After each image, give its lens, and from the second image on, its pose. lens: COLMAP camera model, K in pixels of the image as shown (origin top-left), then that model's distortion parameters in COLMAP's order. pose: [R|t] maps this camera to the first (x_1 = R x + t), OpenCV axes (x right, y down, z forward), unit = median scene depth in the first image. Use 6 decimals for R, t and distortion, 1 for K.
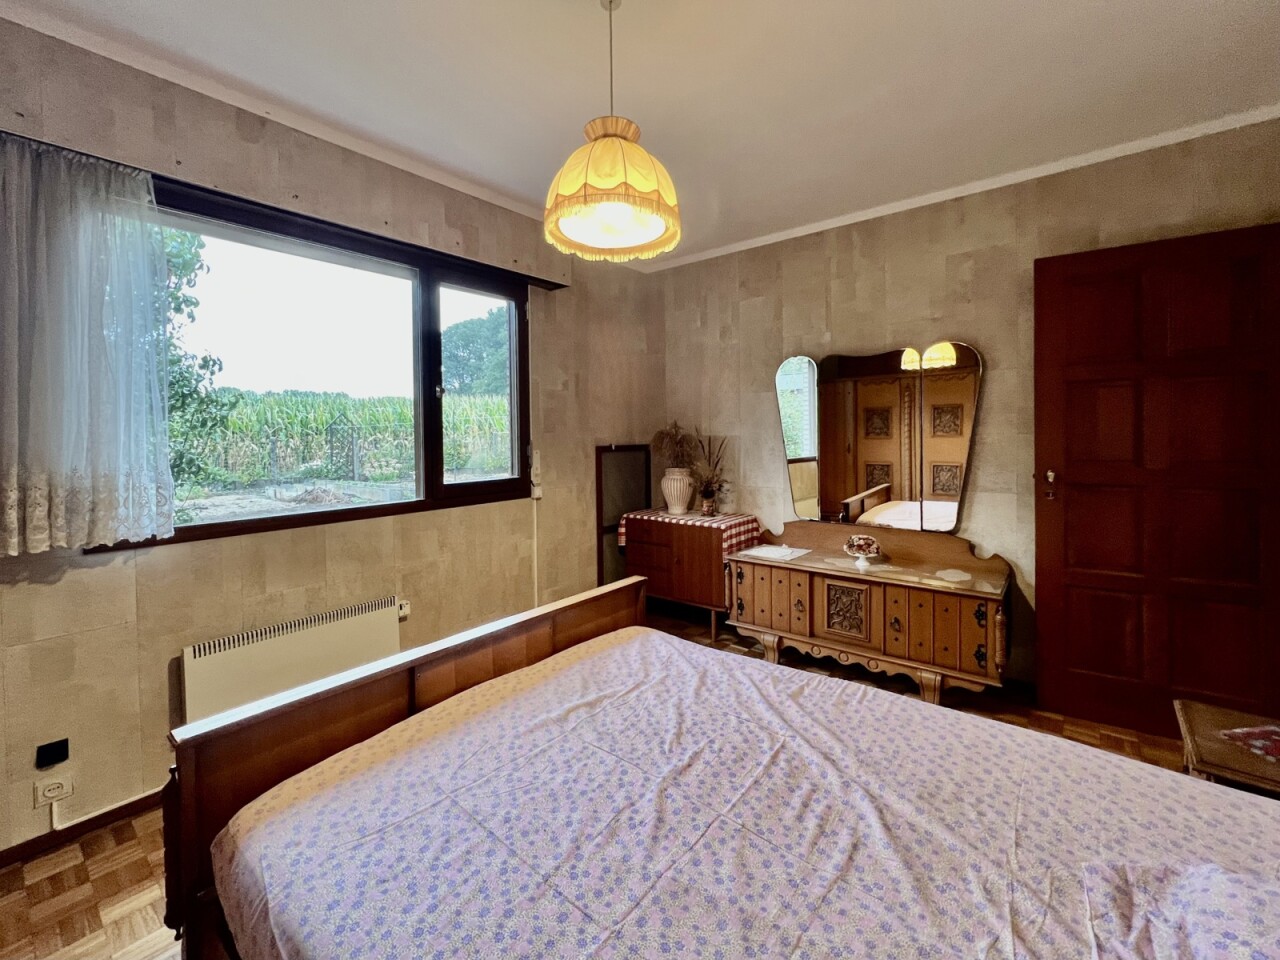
lens RADIAL K [[532.6, 0, 641.4], [0, 532.6, 454.7], [0, 0, 1]] dist [0.001034, 0.000252]
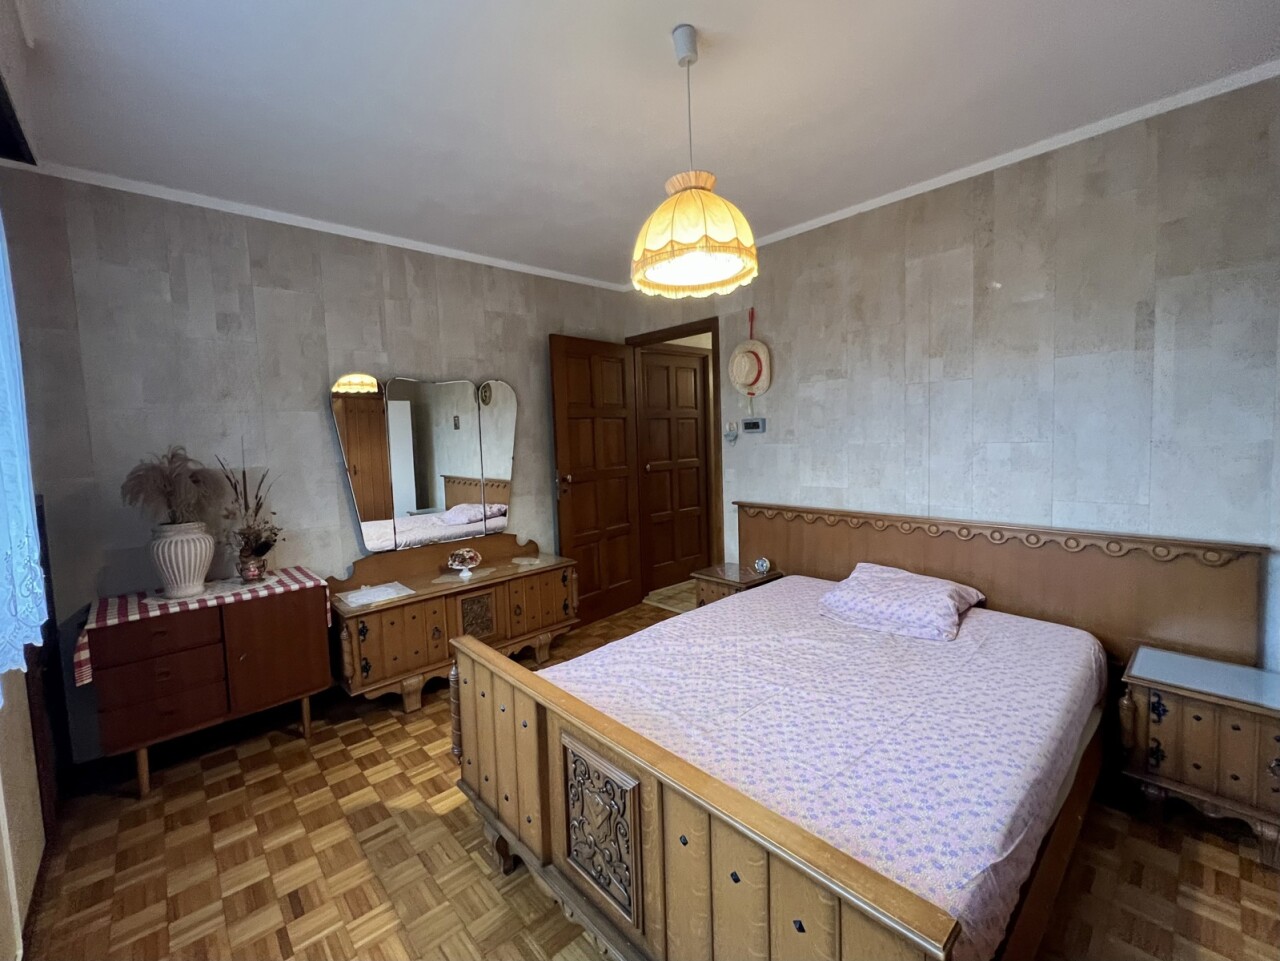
lens RADIAL K [[516.4, 0, 640.0], [0, 516.4, 480.5], [0, 0, 1]] dist [-0.000325, 0.000263]
pose [[0.171826, -0.079398, 0.981922, -0.566679], [0.075637, 0.994868, 0.067210, -0.032635], [-0.982219, 0.062721, 0.176950, 0.457963]]
